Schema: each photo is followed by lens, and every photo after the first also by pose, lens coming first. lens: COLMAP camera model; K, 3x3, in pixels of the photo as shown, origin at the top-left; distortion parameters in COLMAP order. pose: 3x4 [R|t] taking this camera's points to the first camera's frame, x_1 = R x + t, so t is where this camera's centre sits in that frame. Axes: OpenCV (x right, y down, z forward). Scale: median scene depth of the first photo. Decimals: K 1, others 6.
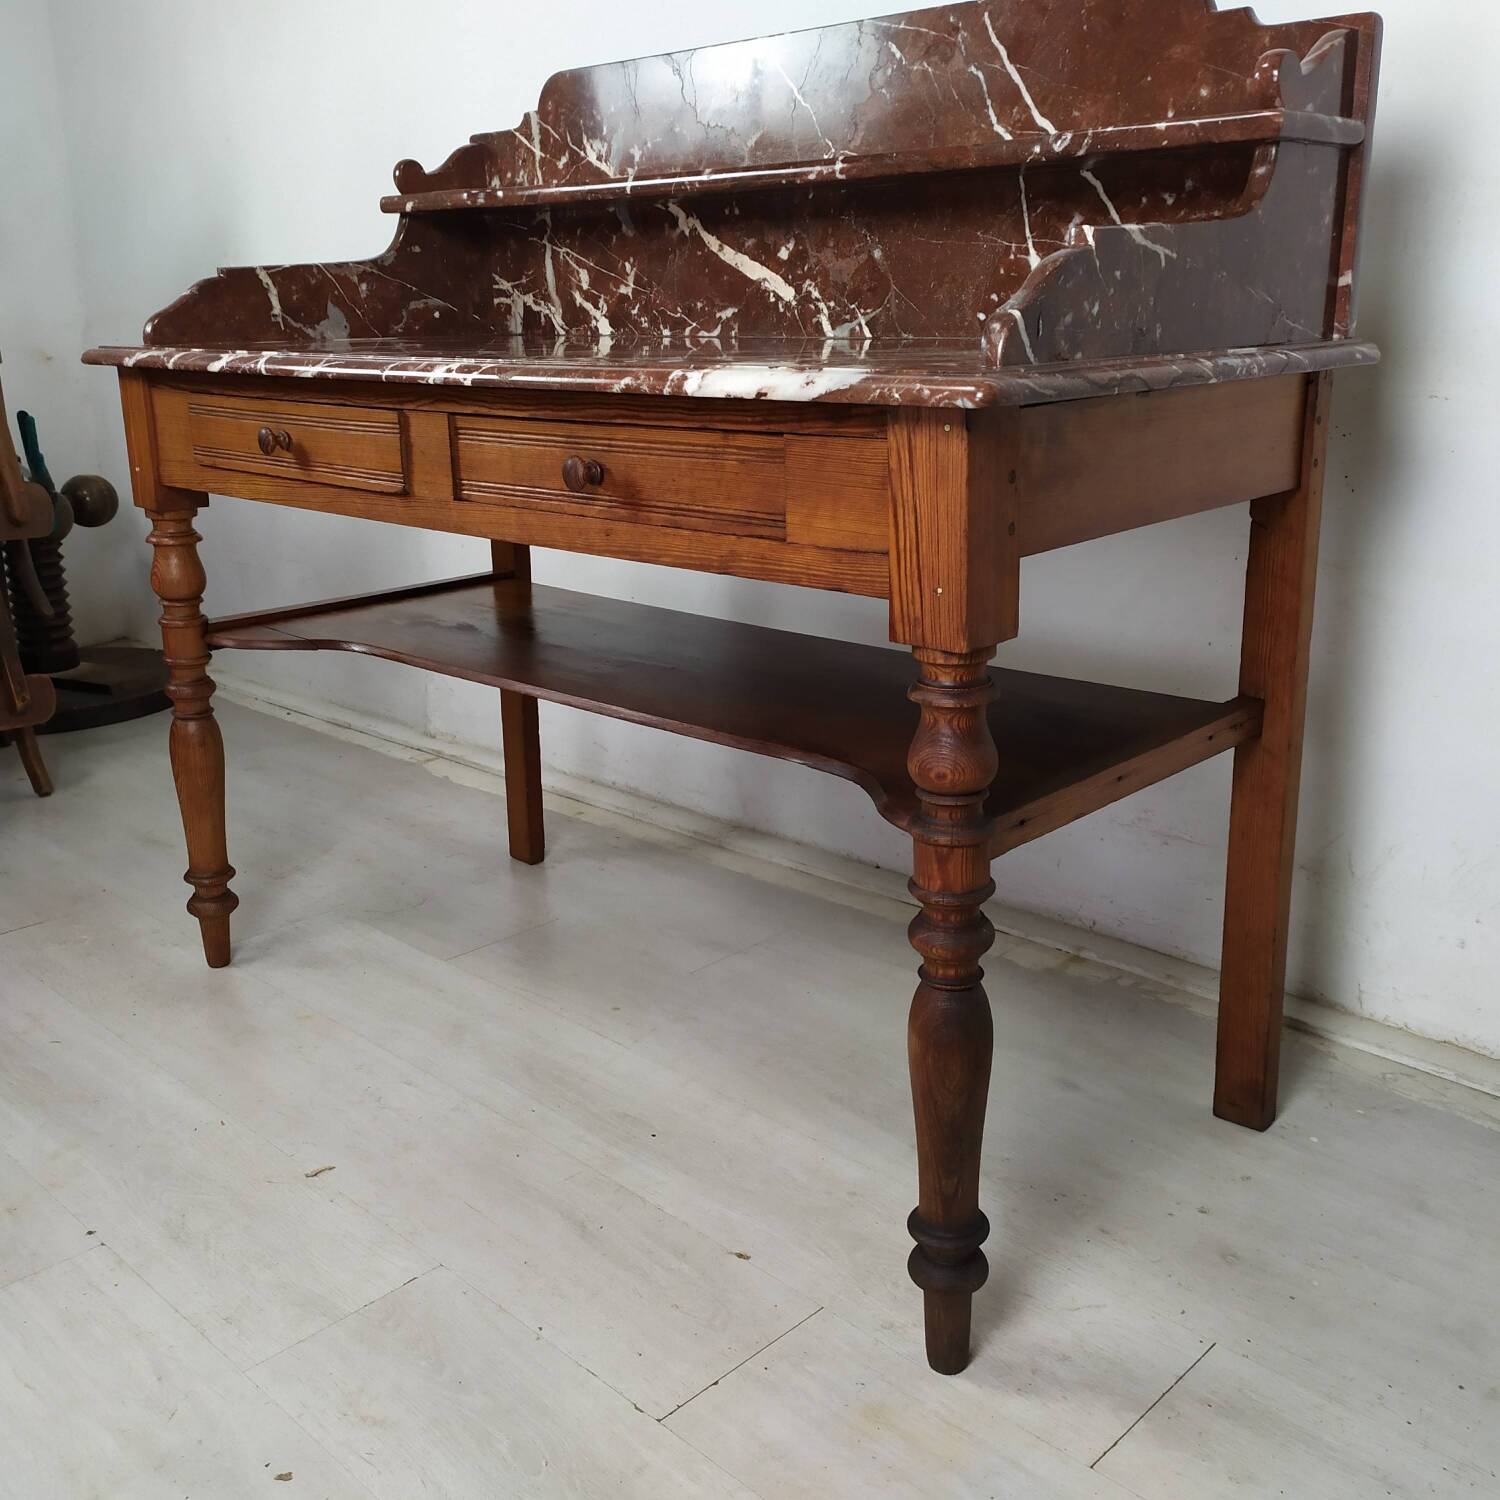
lens RADIAL K [[1508.9, 0, 749.7], [0, 1508.9, 727.3], [0, 0, 1]] dist [0.053716, -0.033315]
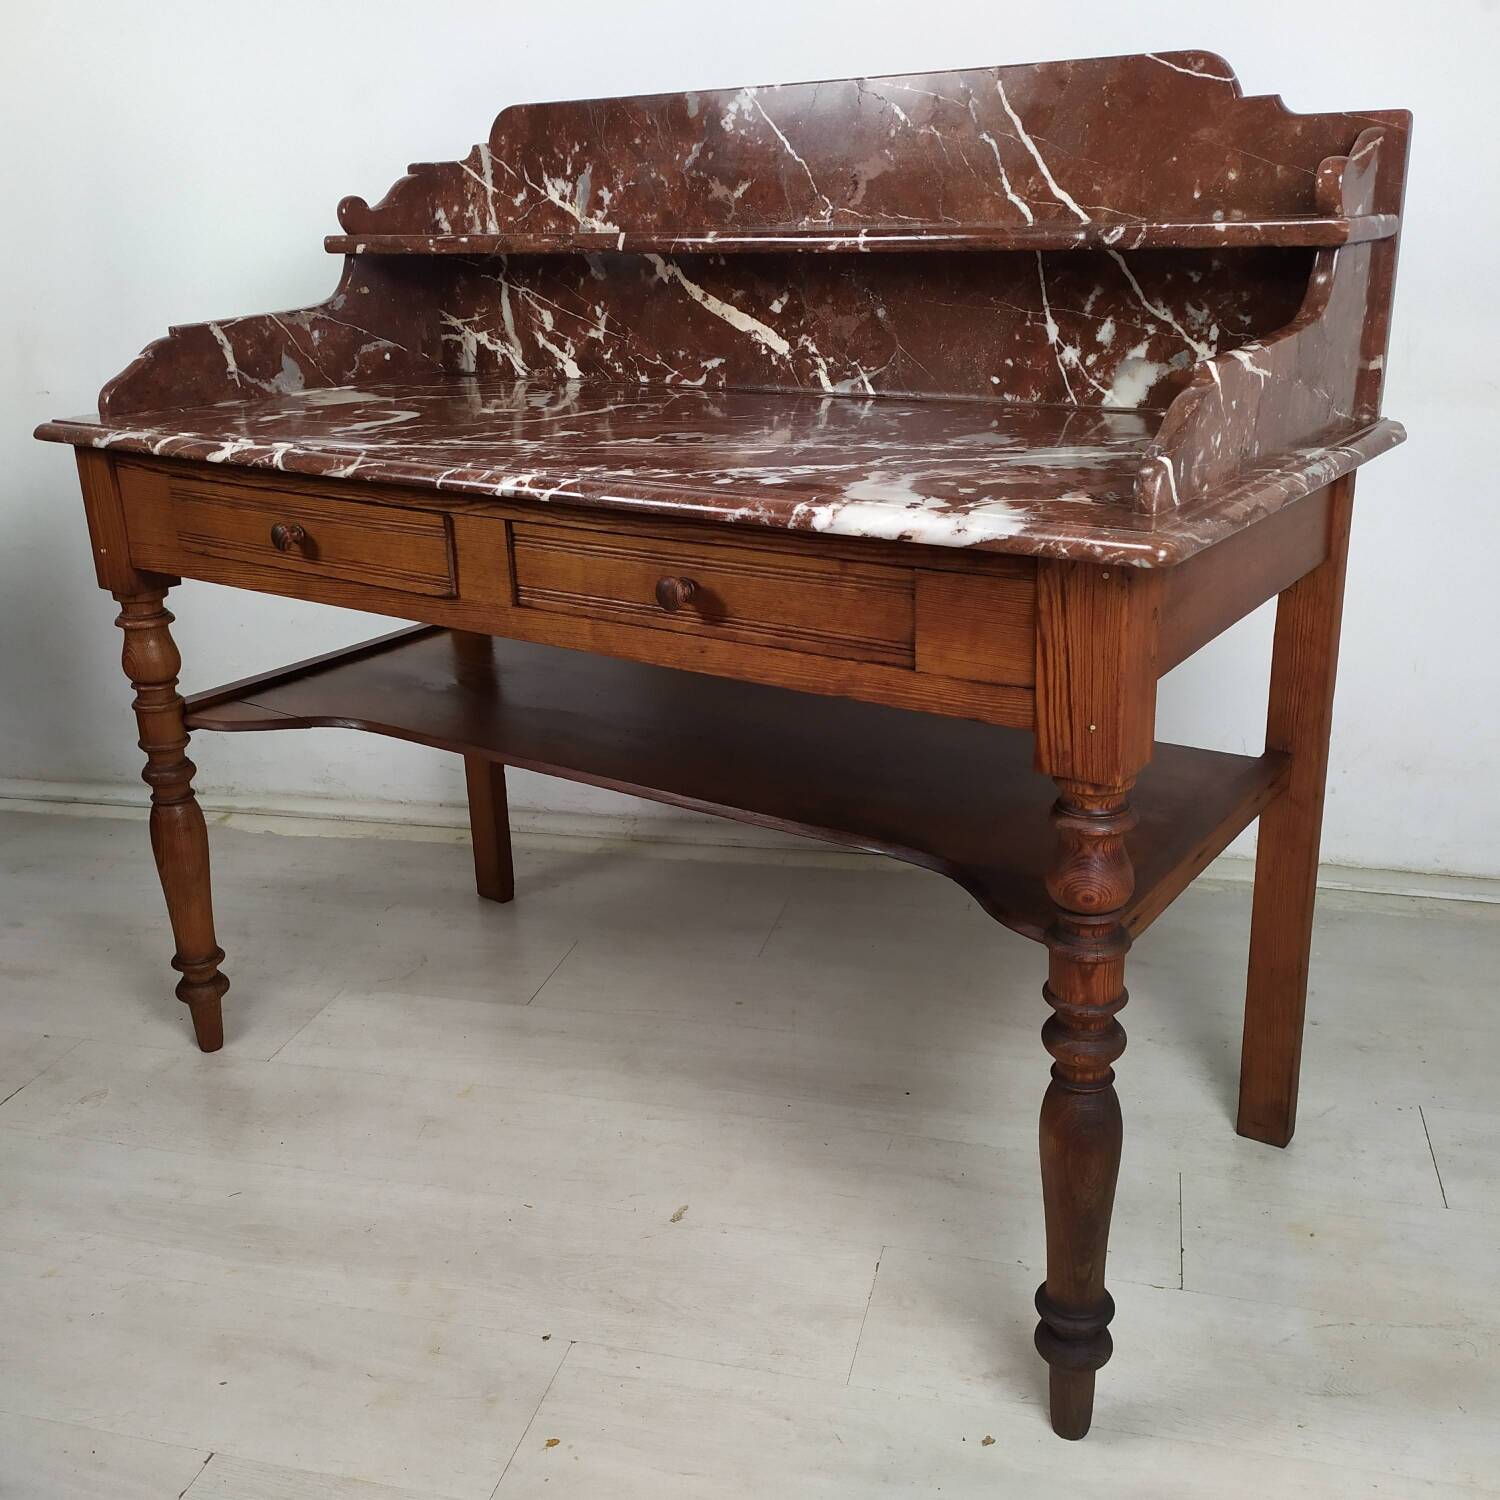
lens RADIAL K [[1500.9, 0, 756.9], [0, 1500.9, 739.7], [0, 0, 1]] dist [0.049472, -0.021190]
pose [[0.989063, -0.059874, 0.134793, -0.139451], [0.051684, 0.996645, 0.063468, -0.093128], [-0.138141, -0.055807, 0.988839, 0.011228]]
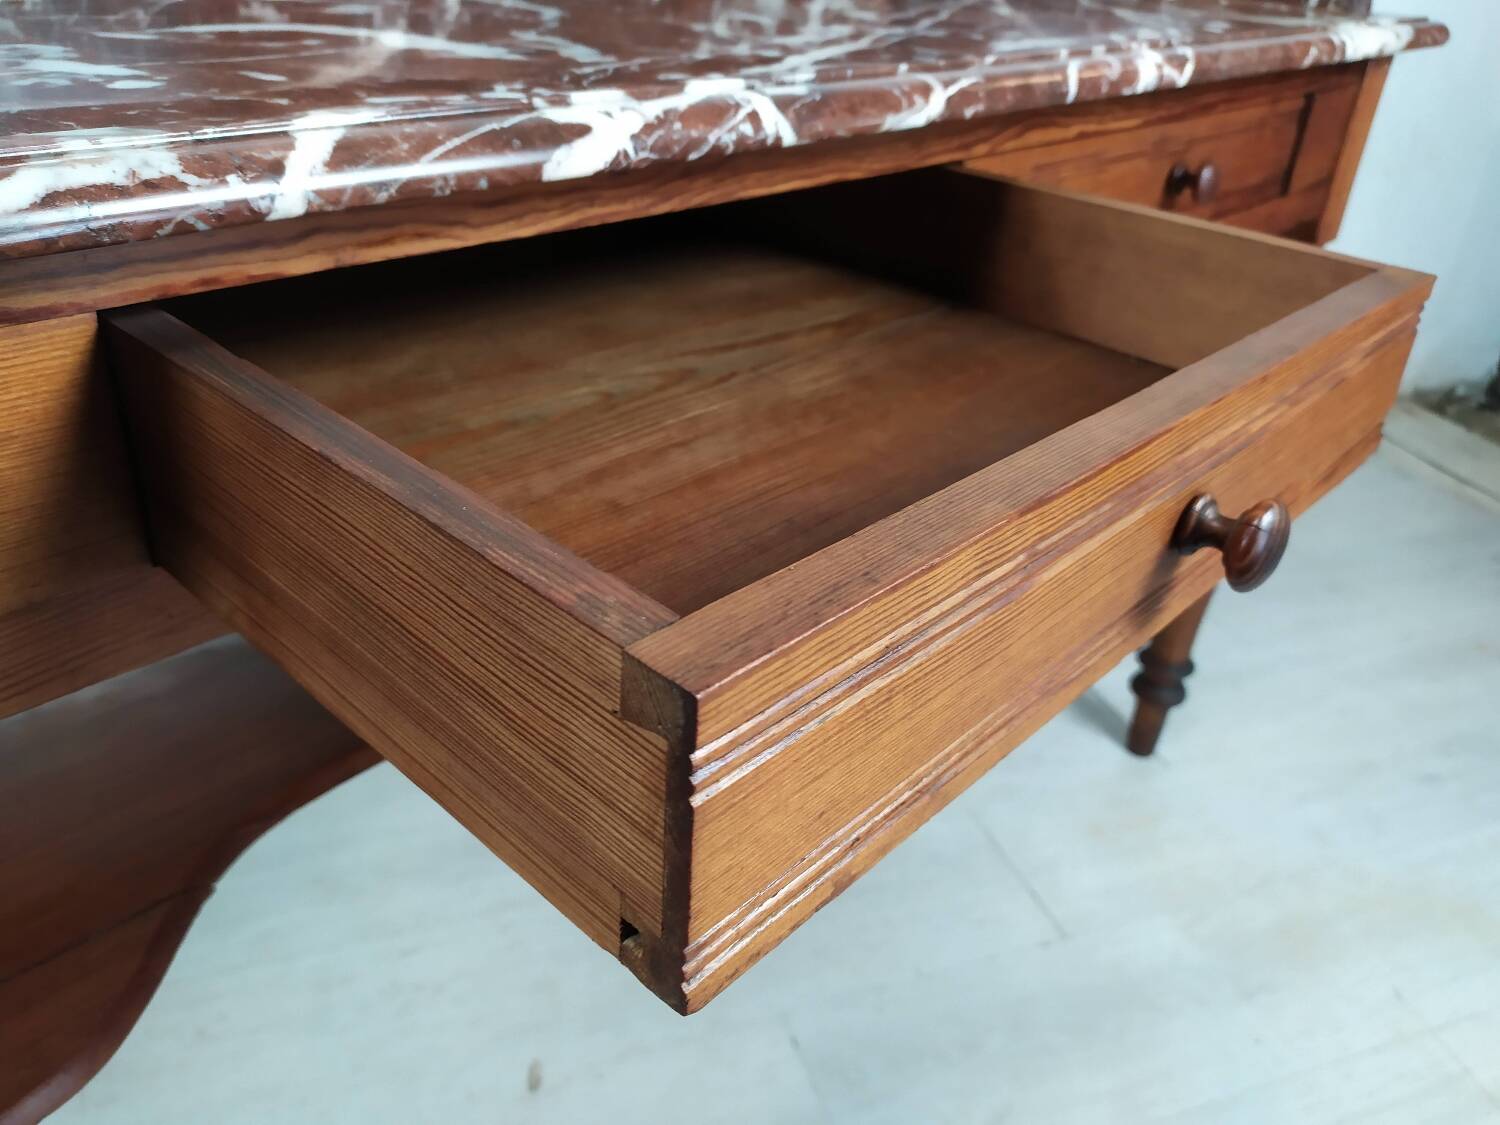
lens RADIAL K [[1153.8, 0, 750.2], [0, 1153.8, 560.2], [0, 0, 1]] dist [-0.003372, -0.005130]
pose [[-0.011140, -0.477437, 0.878595, -0.530937], [0.233930, 0.853023, 0.466507, -0.240087], [-0.972190, 0.210727, 0.102185, 0.860025]]
